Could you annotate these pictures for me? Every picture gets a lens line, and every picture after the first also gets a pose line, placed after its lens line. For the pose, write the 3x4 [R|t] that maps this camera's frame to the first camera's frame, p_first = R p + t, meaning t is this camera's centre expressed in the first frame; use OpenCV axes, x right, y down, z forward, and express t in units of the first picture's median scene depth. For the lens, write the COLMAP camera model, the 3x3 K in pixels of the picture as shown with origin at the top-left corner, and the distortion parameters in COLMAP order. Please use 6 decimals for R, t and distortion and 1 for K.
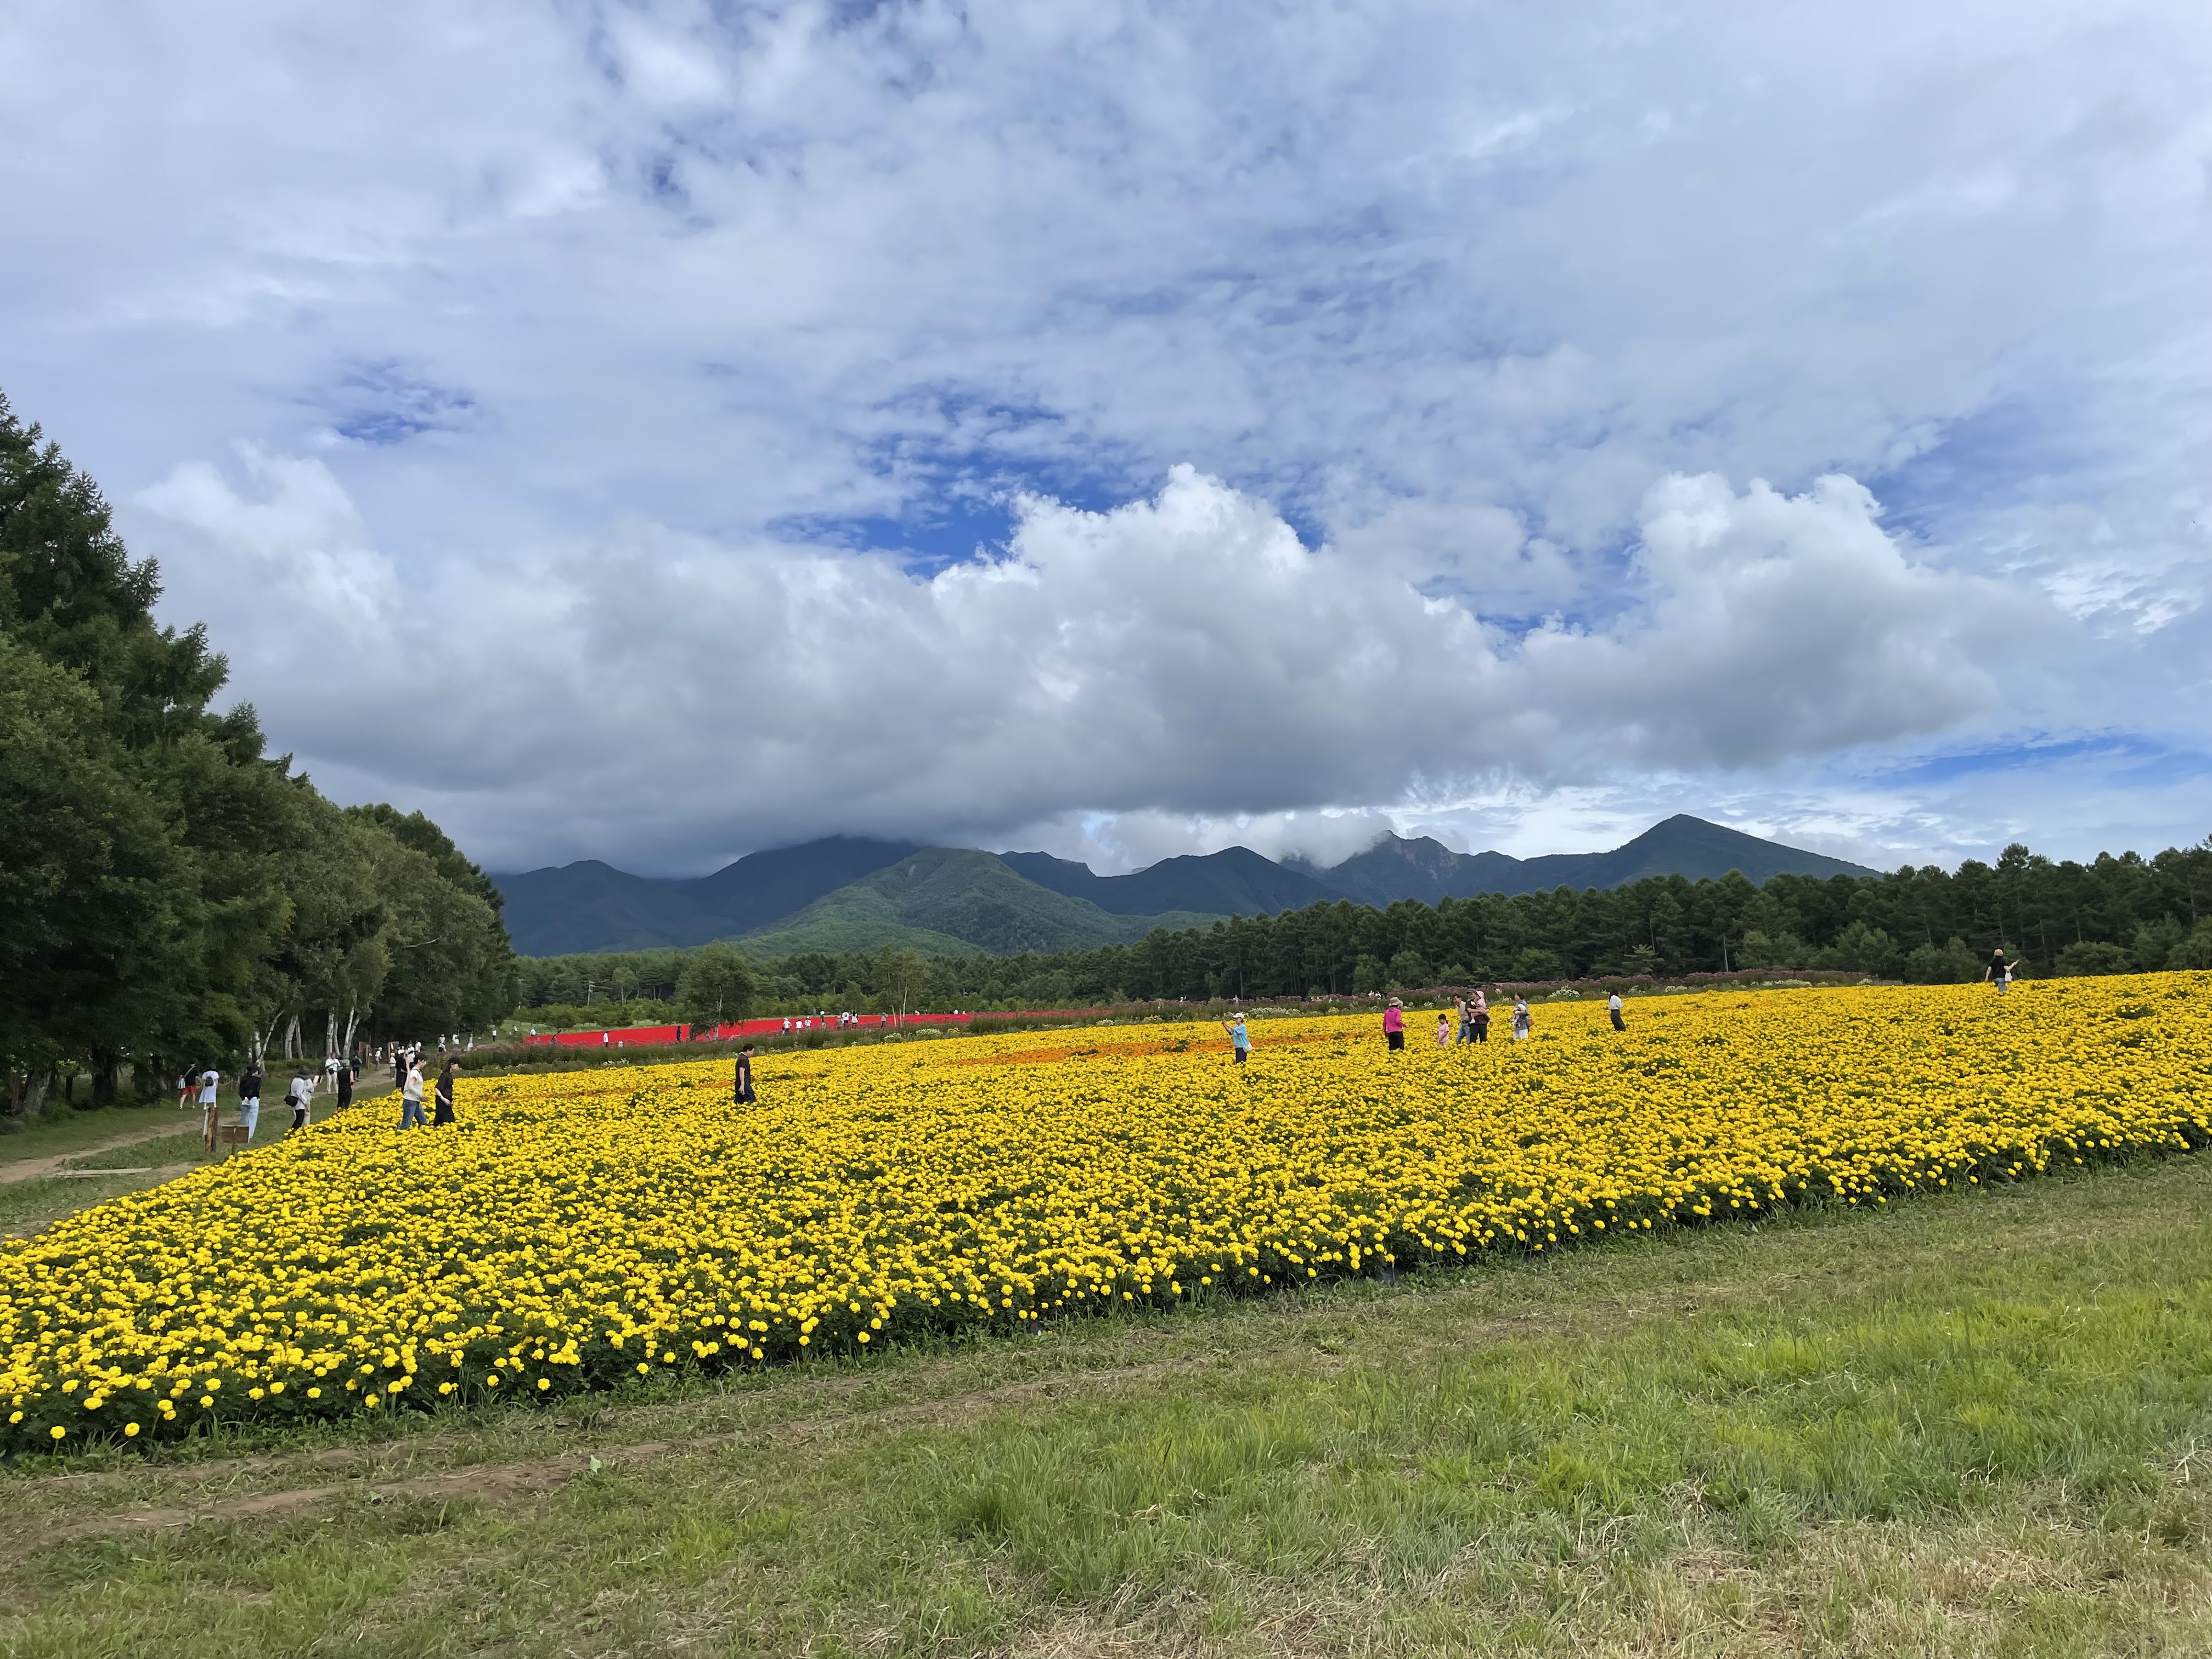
lens RADIAL K [[1674.0, 0, 1123.0], [0, 1674.0, 820.2], [0, 0, 1]] dist [0.092663, -0.116600]
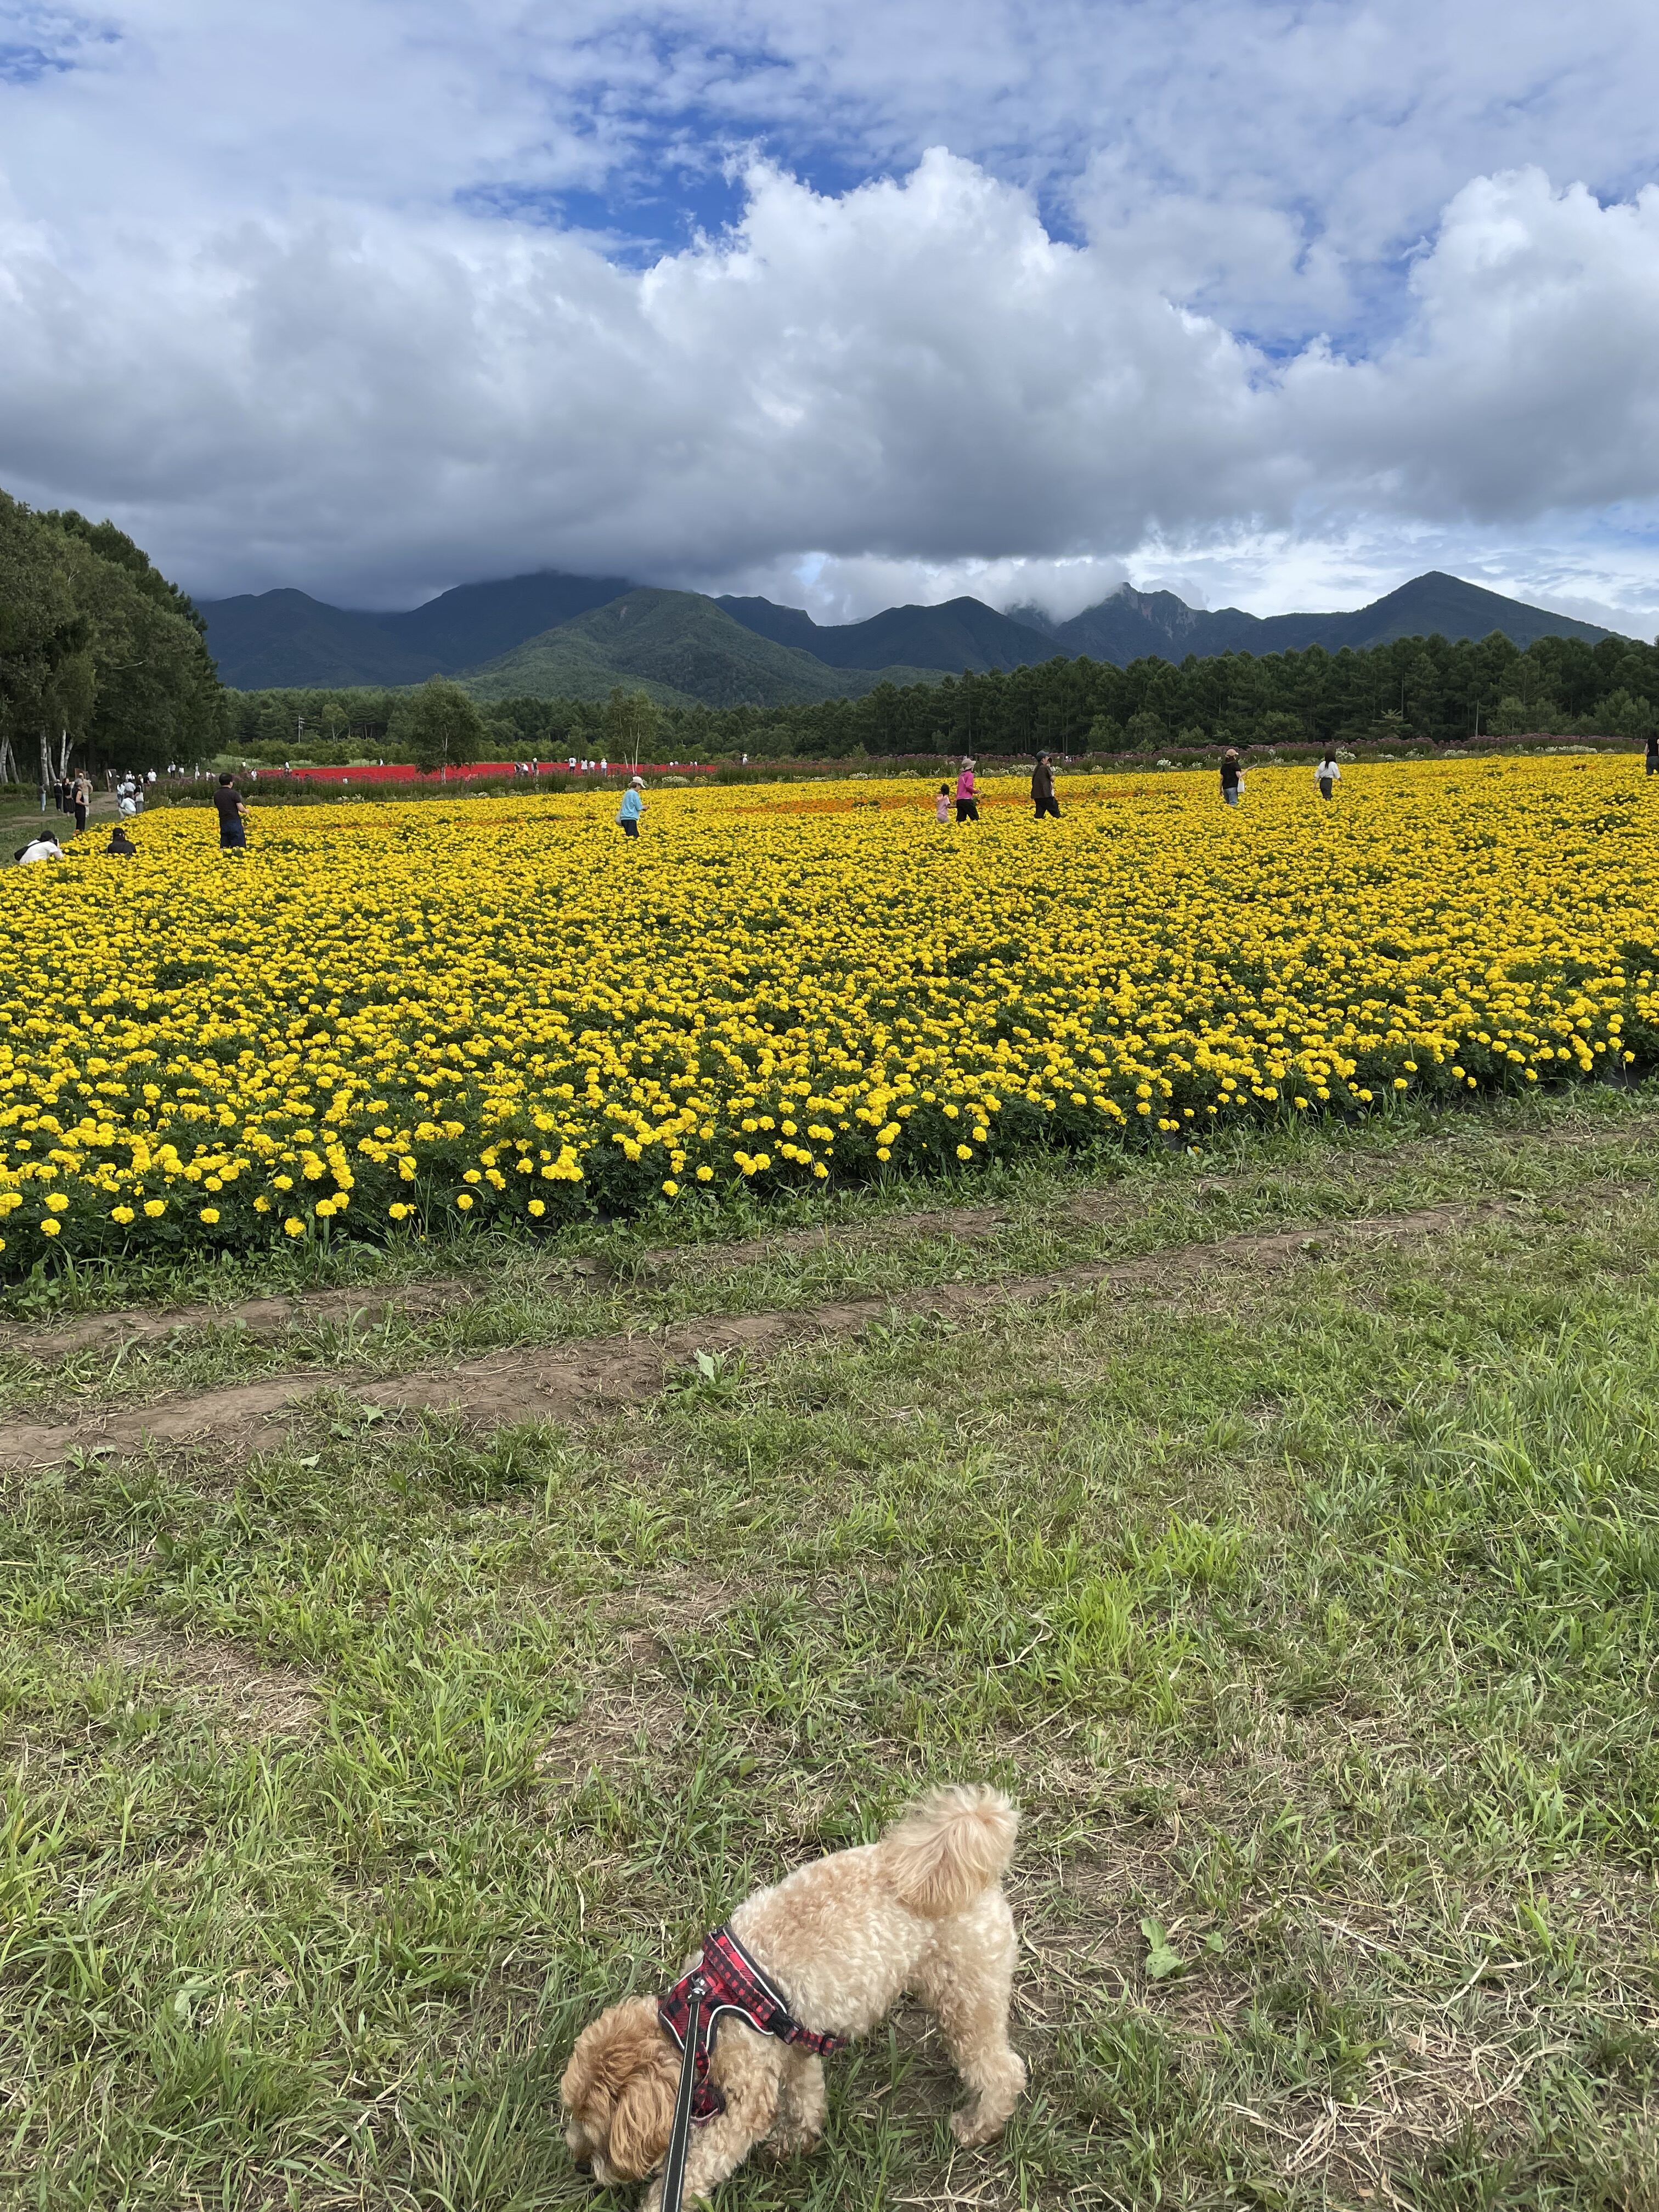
lens RADIAL K [[1677.7, 0, 834.5], [0, 1677.7, 1099.5], [0, 0, 1]] dist [0.094724, -0.116776]
pose [[0.999573, 0.029210, 0.001151, -0.186944], [-0.028191, 0.952787, 0.302329, 0.068923], [0.007734, -0.302232, 0.953203, 0.308636]]
